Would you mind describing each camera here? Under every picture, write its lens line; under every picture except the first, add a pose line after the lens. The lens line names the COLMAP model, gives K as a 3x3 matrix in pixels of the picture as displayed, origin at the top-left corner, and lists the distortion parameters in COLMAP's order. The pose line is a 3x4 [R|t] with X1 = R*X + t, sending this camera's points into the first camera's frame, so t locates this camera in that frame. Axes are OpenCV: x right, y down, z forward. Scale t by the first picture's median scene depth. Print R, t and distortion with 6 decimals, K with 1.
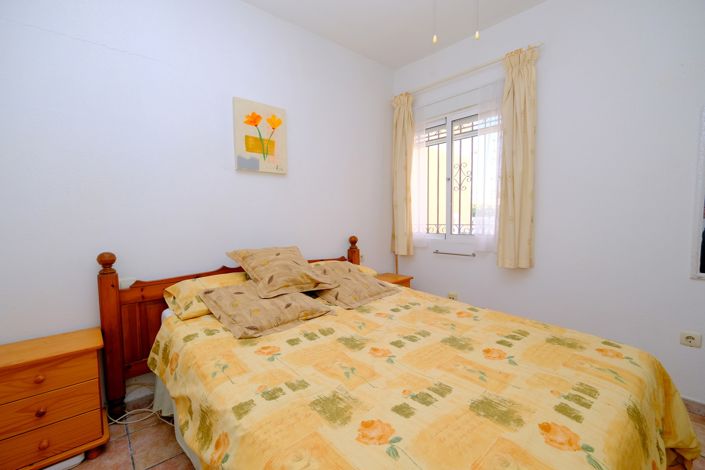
lens RADIAL K [[306.8, 0, 349.2], [0, 306.8, 235.9], [0, 0, 1]] dist [-0.004123, -0.001276]
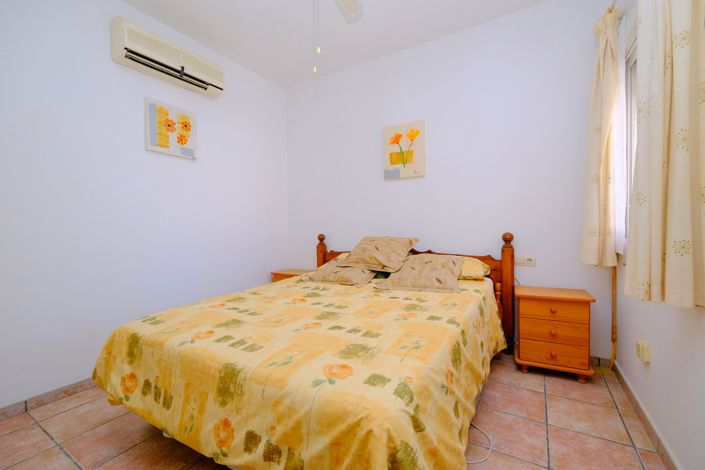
lens RADIAL K [[306.8, 0, 349.1], [0, 306.8, 234.0], [0, 0, 1]] dist [-0.004123, -0.001276]
pose [[0.297288, 0.025198, -0.954455, 0.891570], [-0.041421, 0.999051, 0.013474, 0.014110], [0.953889, 0.035529, 0.298050, 0.437497]]
